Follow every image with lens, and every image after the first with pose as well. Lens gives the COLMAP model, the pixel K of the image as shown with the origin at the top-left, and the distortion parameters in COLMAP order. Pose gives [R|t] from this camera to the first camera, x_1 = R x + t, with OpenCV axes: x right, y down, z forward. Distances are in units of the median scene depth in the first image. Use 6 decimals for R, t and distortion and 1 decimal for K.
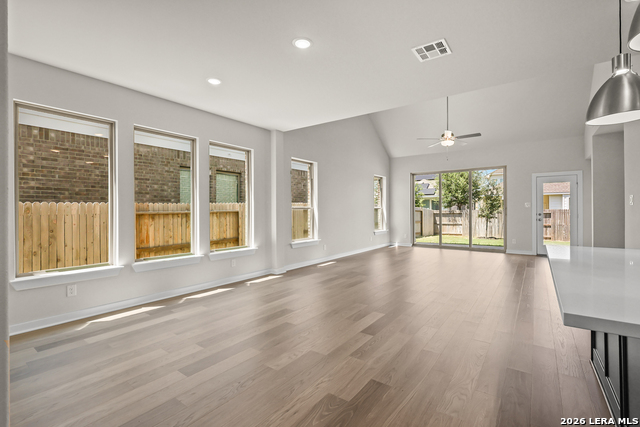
lens RADIAL K [[294.1, 0, 324.0], [0, 294.1, 210.5], [0, 0, 1]] dist [-0.006976, 0.001292]
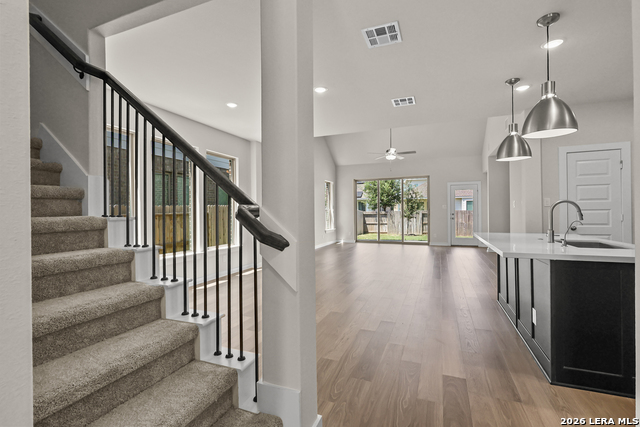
lens RADIAL K [[294.1, 0, 320.0], [0, 294.1, 212.1], [0, 0, 1]] dist [-0.006976, 0.001292]
pose [[0.970741, -0.004509, 0.240086, -0.143084], [0.004533, 0.999990, 0.000449, 0.000526], [-0.240086, 0.000653, 0.970752, -0.116060]]
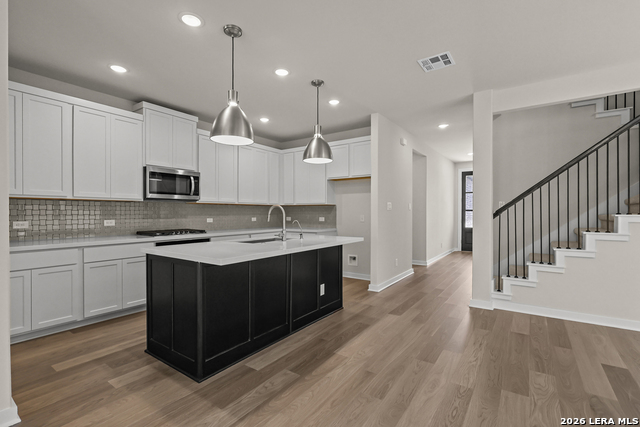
lens RADIAL K [[294.1, 0, 322.2], [0, 294.1, 214.8], [0, 0, 1]] dist [-0.006976, 0.001292]
pose [[-0.999874, 0.005413, -0.014943, 0.165664], [0.005291, 0.999952, 0.008214, -0.001246], [0.014986, 0.008134, -0.999855, 0.579271]]
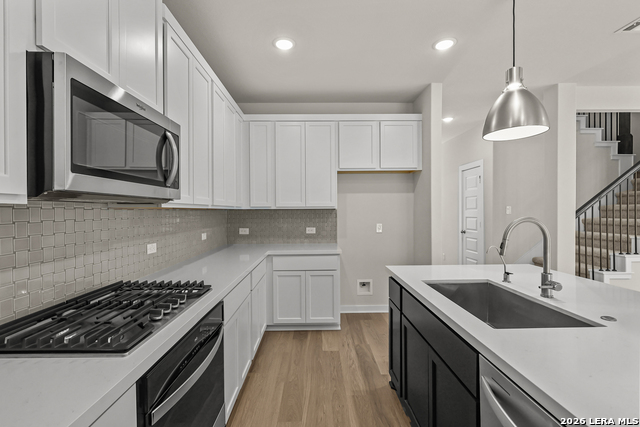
lens RADIAL K [[294.1, 0, 318.8], [0, 294.1, 215.5], [0, 0, 1]] dist [-0.006976, 0.001292]
pose [[-0.804119, 0.020373, -0.594119, 0.445135], [0.011094, 0.999753, 0.019268, -0.018811], [0.594365, 0.008902, -0.804146, 0.225145]]
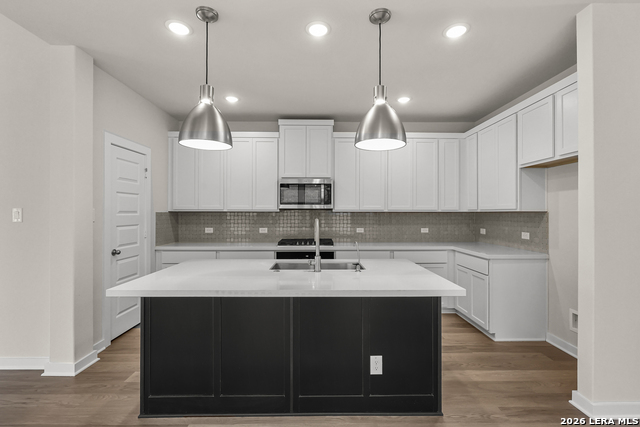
lens RADIAL K [[294.1, 0, 318.9], [0, 294.1, 209.9], [0, 0, 1]] dist [-0.006976, 0.001292]
pose [[-0.592235, 0.013559, 0.805651, -0.019432], [0.002513, 0.999885, -0.014981, -0.016993], [-0.805761, -0.006848, -0.592201, 0.331774]]
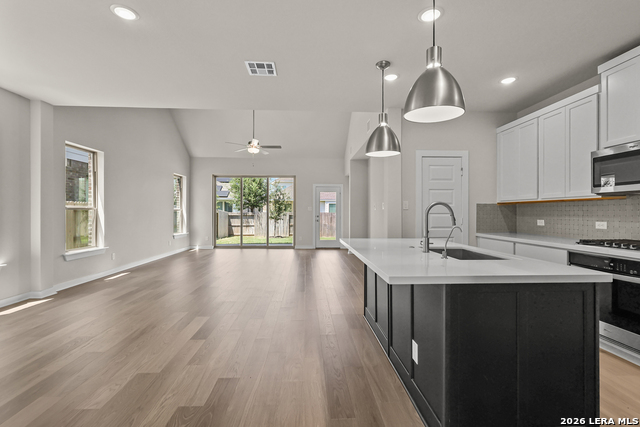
lens RADIAL K [[294.1, 0, 321.2], [0, 294.1, 213.2], [0, 0, 1]] dist [-0.006976, 0.001292]
pose [[0.776974, 0.005529, 0.629508, -0.056305], [-0.006911, 0.999976, -0.000253, 0.000355], [-0.629495, -0.004154, 0.776994, -0.002718]]
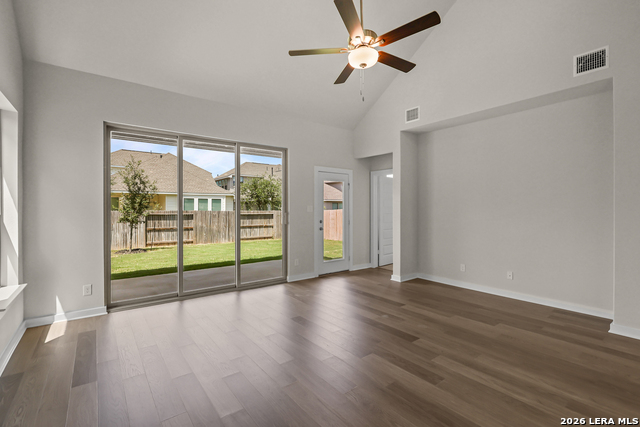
lens RADIAL K [[294.1, 0, 320.3], [0, 294.1, 208.9], [0, 0, 1]] dist [-0.006976, 0.001292]
pose [[0.282325, 0.001942, 0.959317, 0.011236], [-0.001383, 0.999998, -0.001617, -0.017659], [-0.959318, -0.000870, 0.282327, 0.784569]]
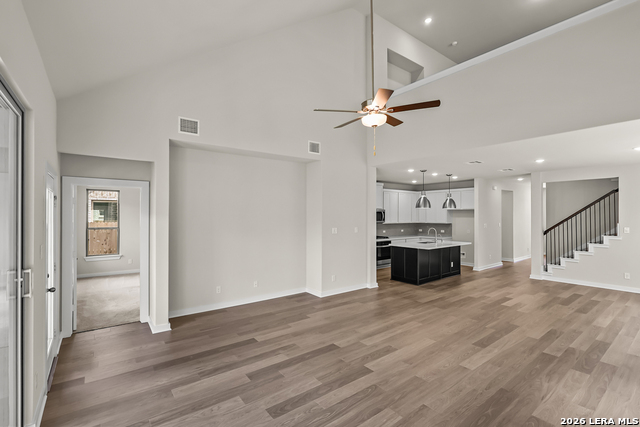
lens RADIAL K [[294.1, 0, 320.5], [0, 294.1, 212.6], [0, 0, 1]] dist [-0.006976, 0.001292]
pose [[-0.958361, 0.006498, 0.285484, 0.305328], [0.004516, 0.999961, -0.007599, -0.060412], [-0.285522, -0.005993, -0.958353, 1.245733]]
